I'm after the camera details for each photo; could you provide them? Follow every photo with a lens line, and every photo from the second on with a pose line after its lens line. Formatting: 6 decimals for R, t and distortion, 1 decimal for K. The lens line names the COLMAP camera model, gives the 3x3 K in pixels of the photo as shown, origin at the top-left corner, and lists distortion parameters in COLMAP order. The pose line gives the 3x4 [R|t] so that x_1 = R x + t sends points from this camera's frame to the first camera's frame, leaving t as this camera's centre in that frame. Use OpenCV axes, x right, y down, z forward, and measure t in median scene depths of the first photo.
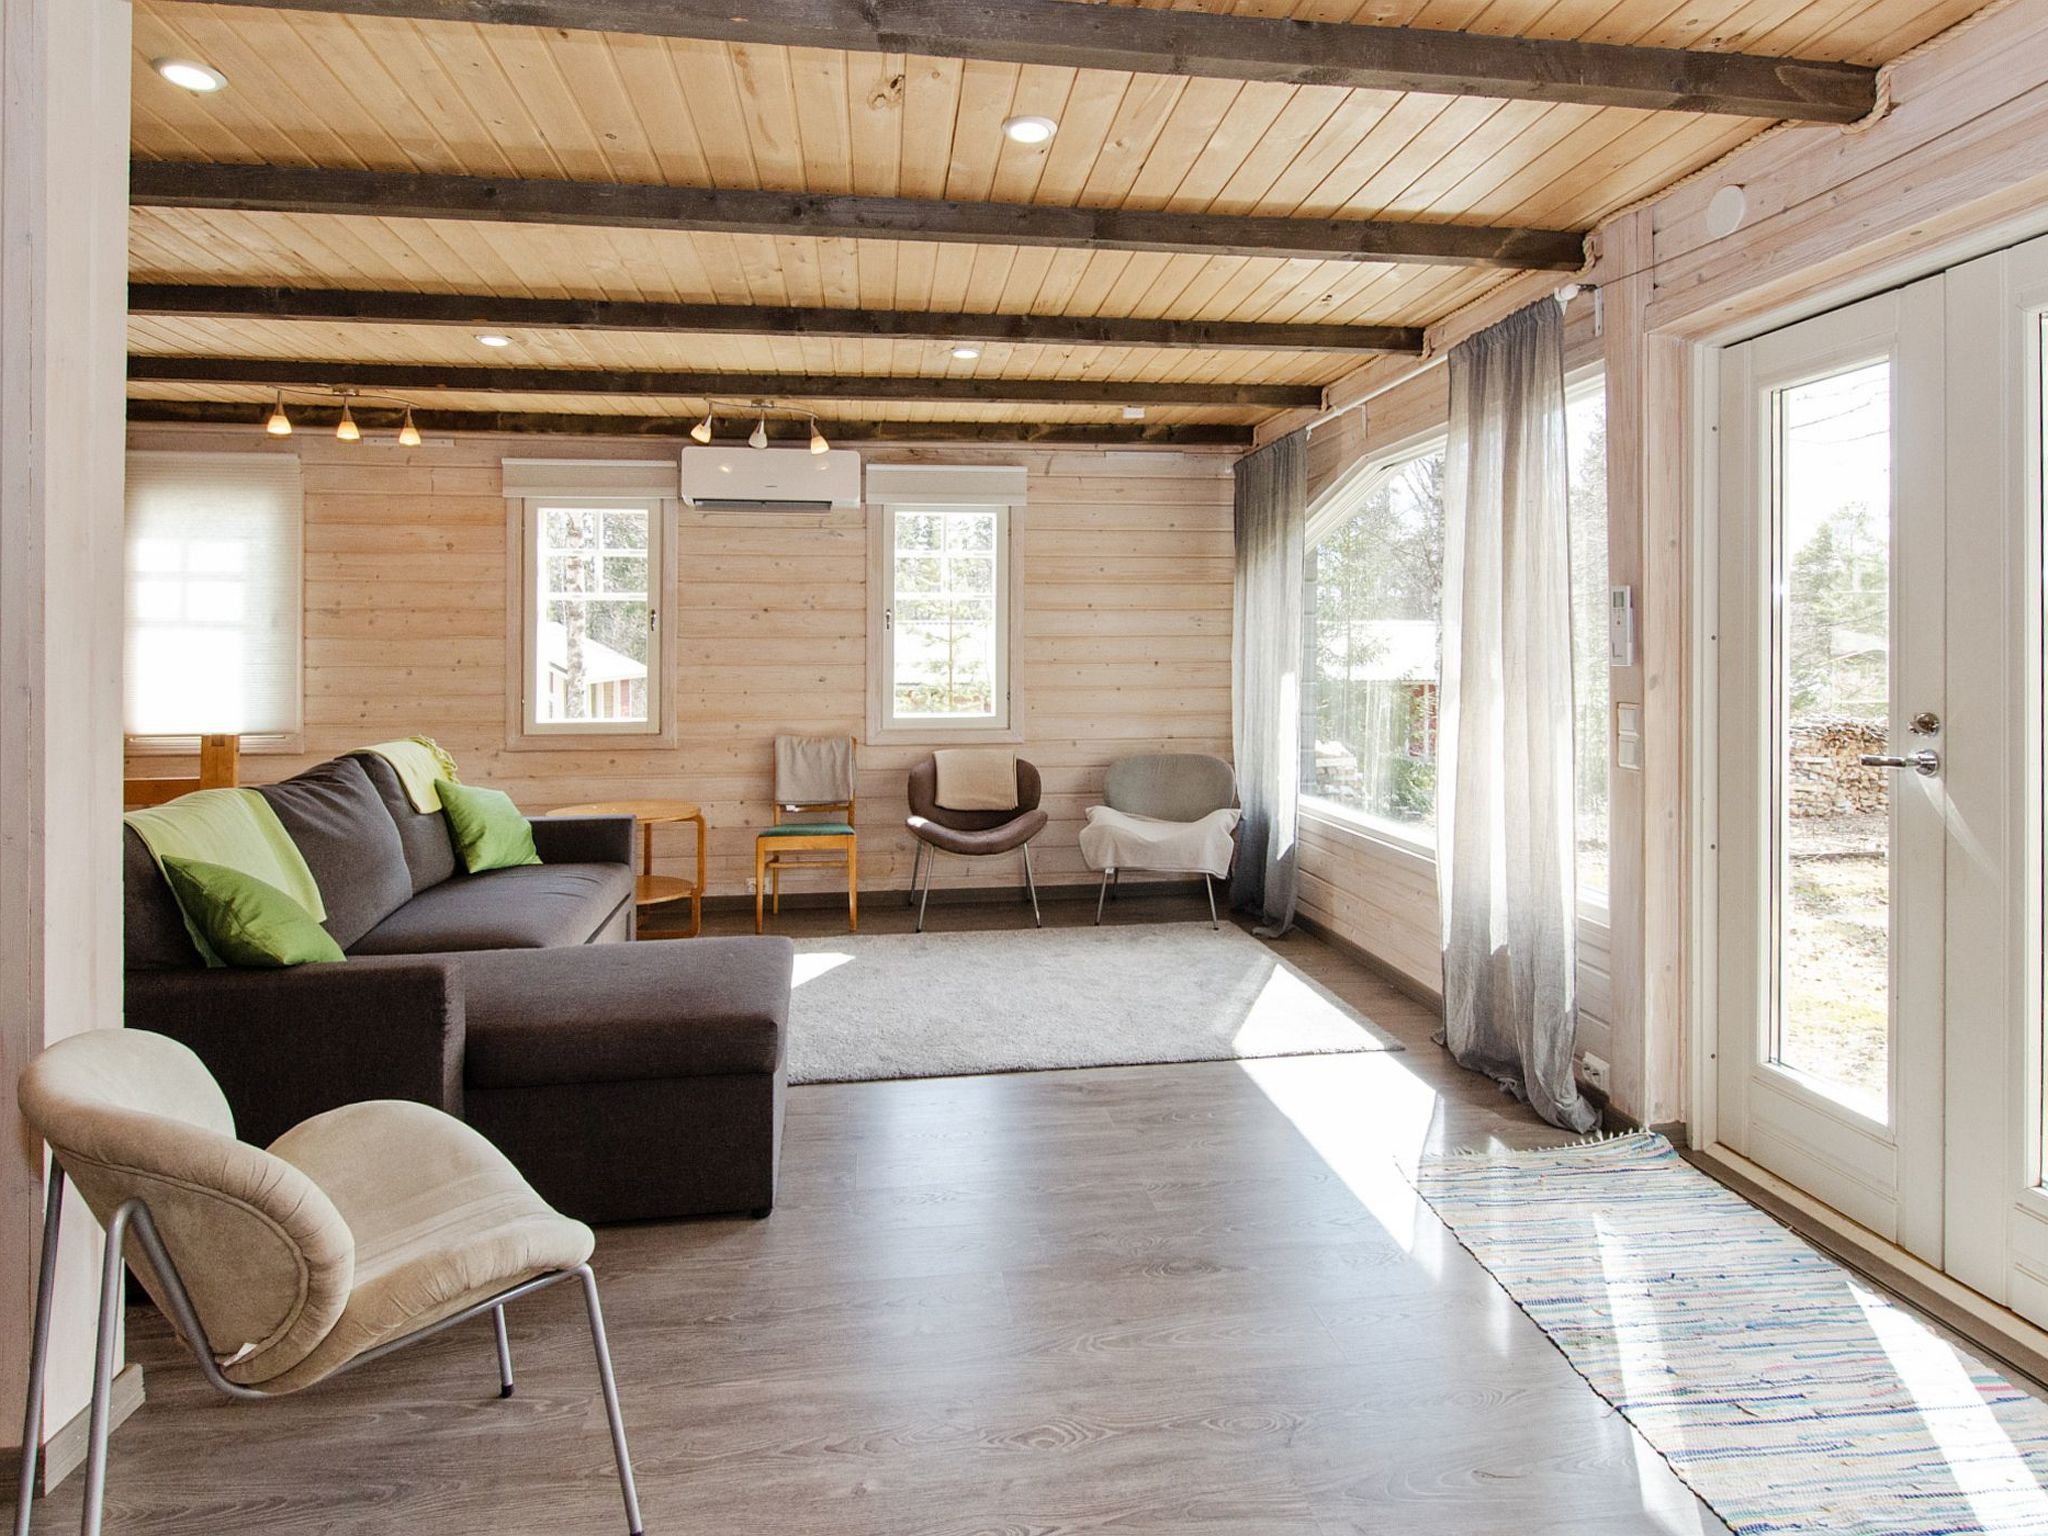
lens RADIAL K [[1137.2, 0, 1021.6], [0, 1137.2, 656.3], [0, 0, 1]] dist [-0.001674, 0.000117]
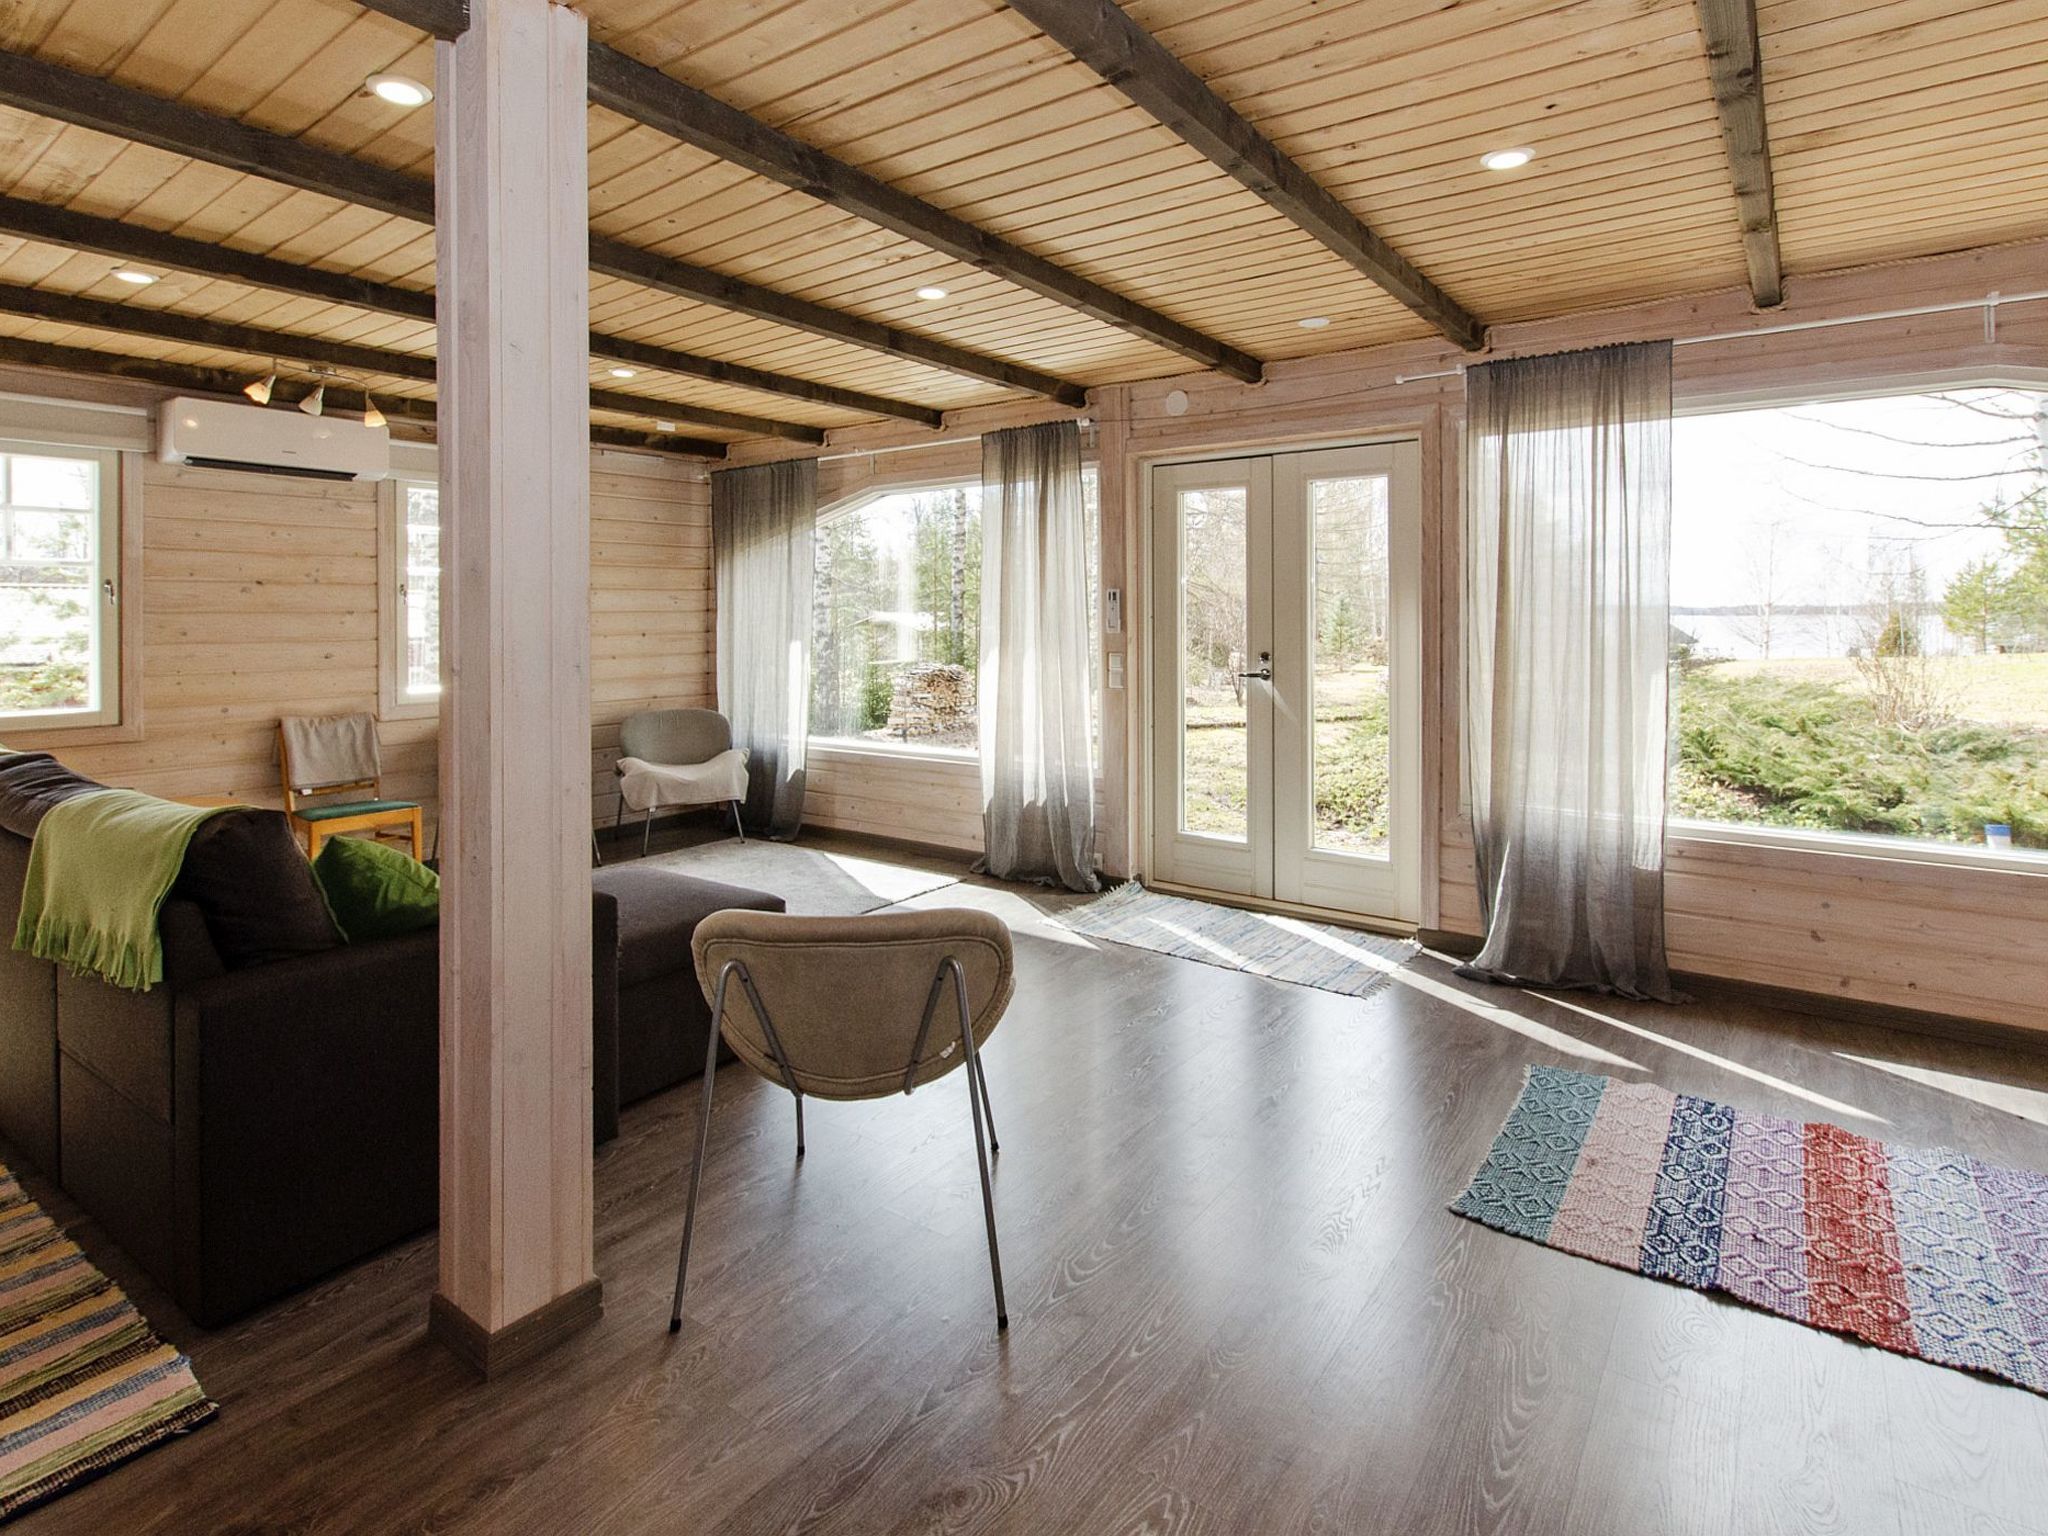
lens RADIAL K [[1031.3, 0, 1027.5], [0, 1031.3, 632.6], [0, 0, 1]] dist [-0.014437, 0.000144]
pose [[0.693353, -0.011393, 0.720508, -0.400579], [0.006204, 0.999932, 0.009840, -0.004583], [-0.720571, -0.002353, 0.693377, -0.026786]]
